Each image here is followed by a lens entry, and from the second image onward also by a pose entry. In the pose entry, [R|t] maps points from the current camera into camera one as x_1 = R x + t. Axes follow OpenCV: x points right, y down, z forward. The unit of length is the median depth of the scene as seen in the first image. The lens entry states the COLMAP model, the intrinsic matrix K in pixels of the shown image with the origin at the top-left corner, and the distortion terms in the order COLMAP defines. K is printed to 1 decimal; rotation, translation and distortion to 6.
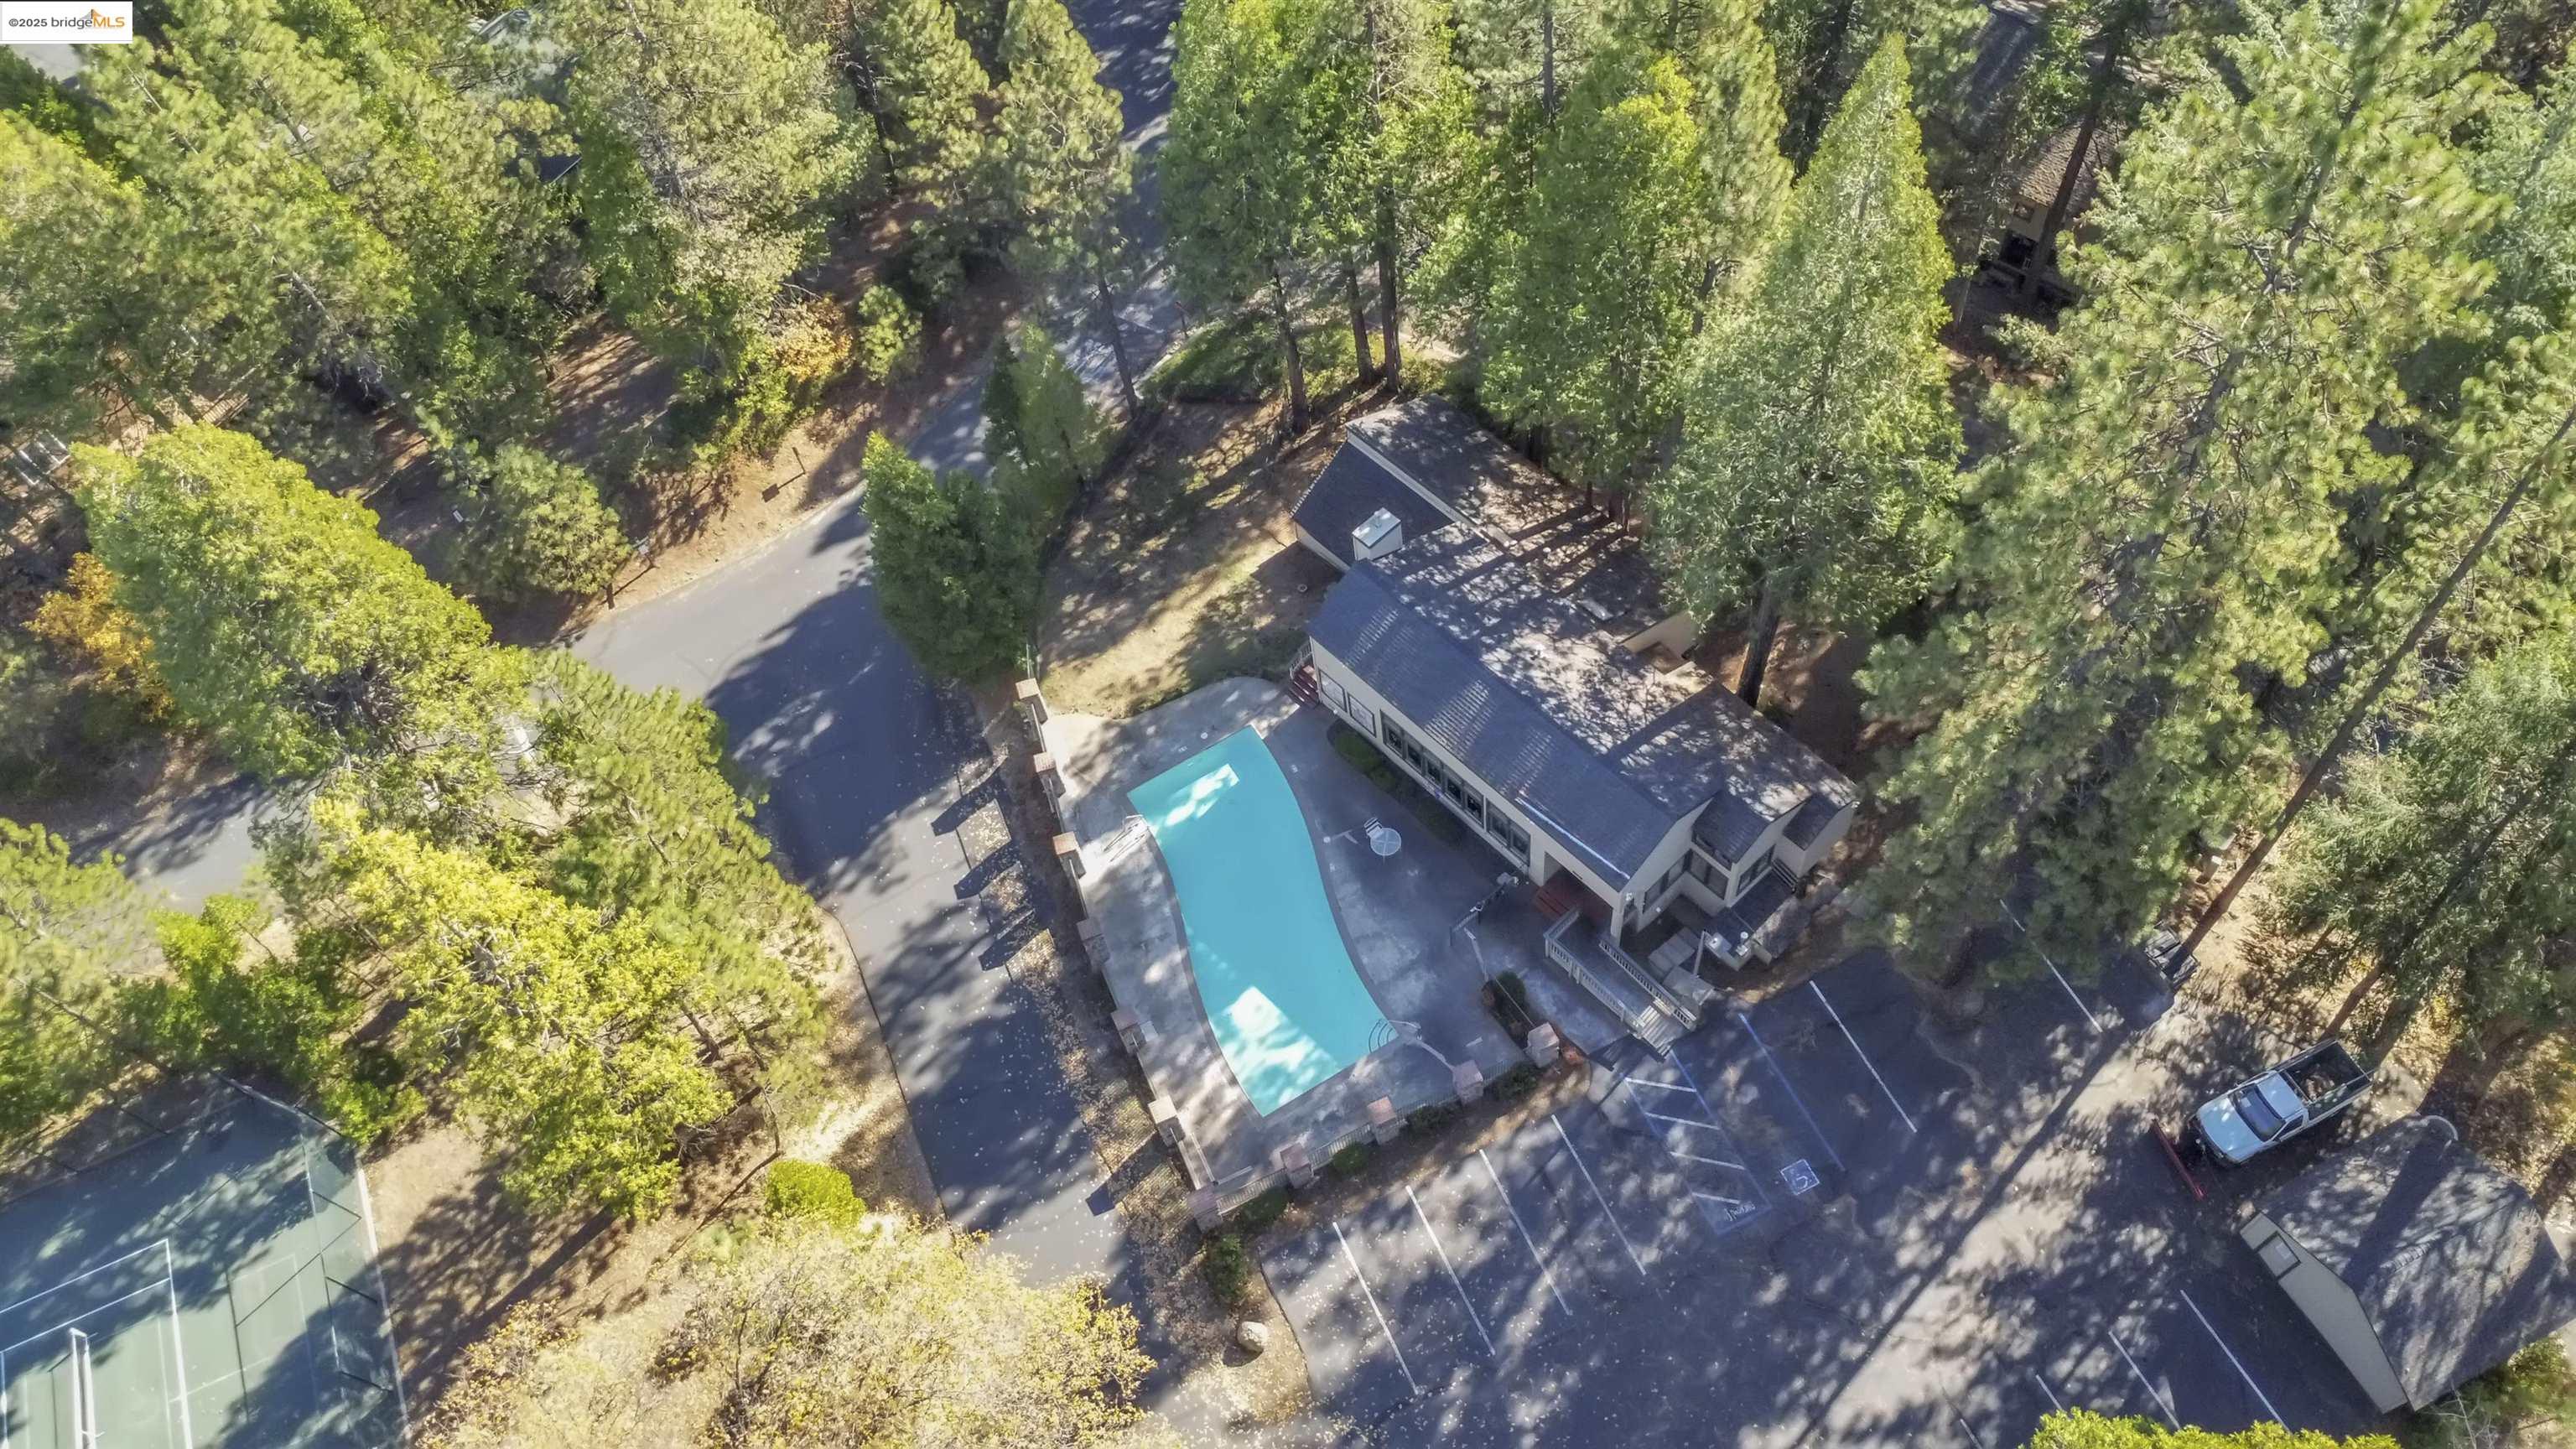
lens RADIAL K [[1919.6, 0, 1288.7], [0, 1919.6, 713.3], [0, 0, 1]] dist [-0.067024, 0.047155]
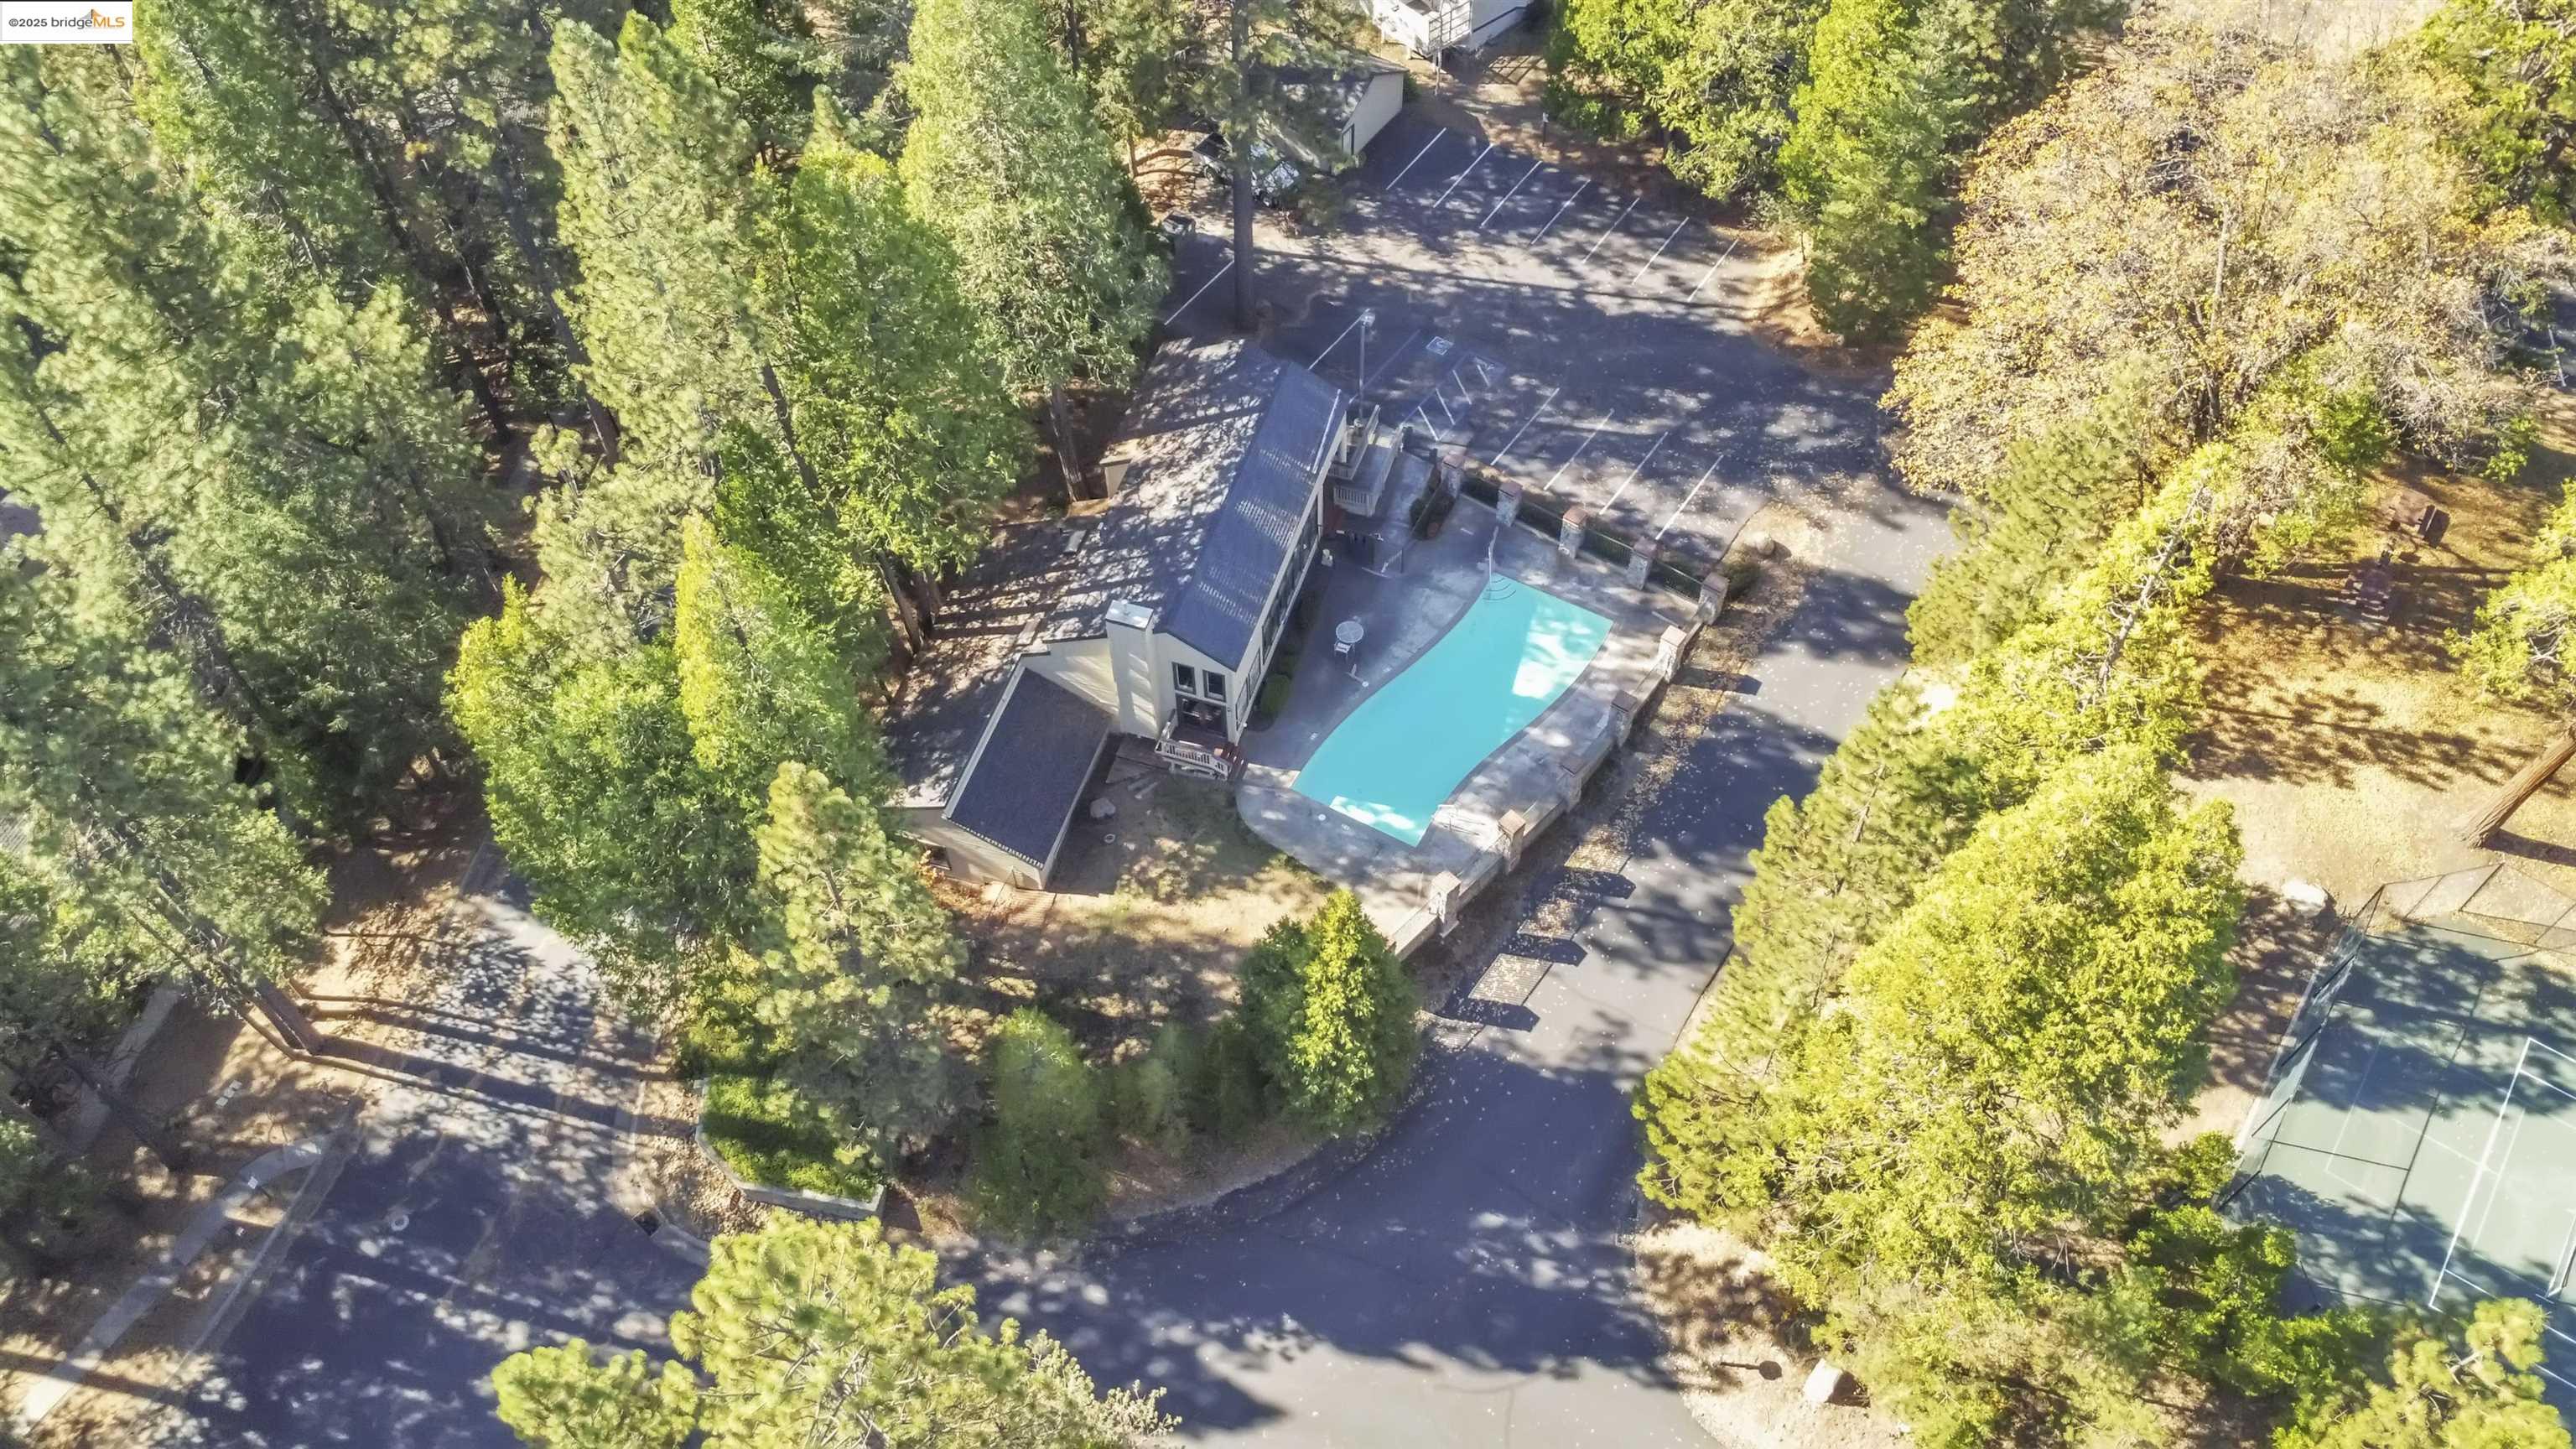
lens RADIAL K [[1919.6, 0, 1288.7], [0, 1919.6, 713.3], [0, 0, 1]] dist [-0.067024, 0.047155]
pose [[-0.495538, -0.622165, 0.606096, -0.694193], [0.766153, 0.015654, 0.642468, -0.736514], [-0.409209, 0.782729, 0.468917, 0.571728]]
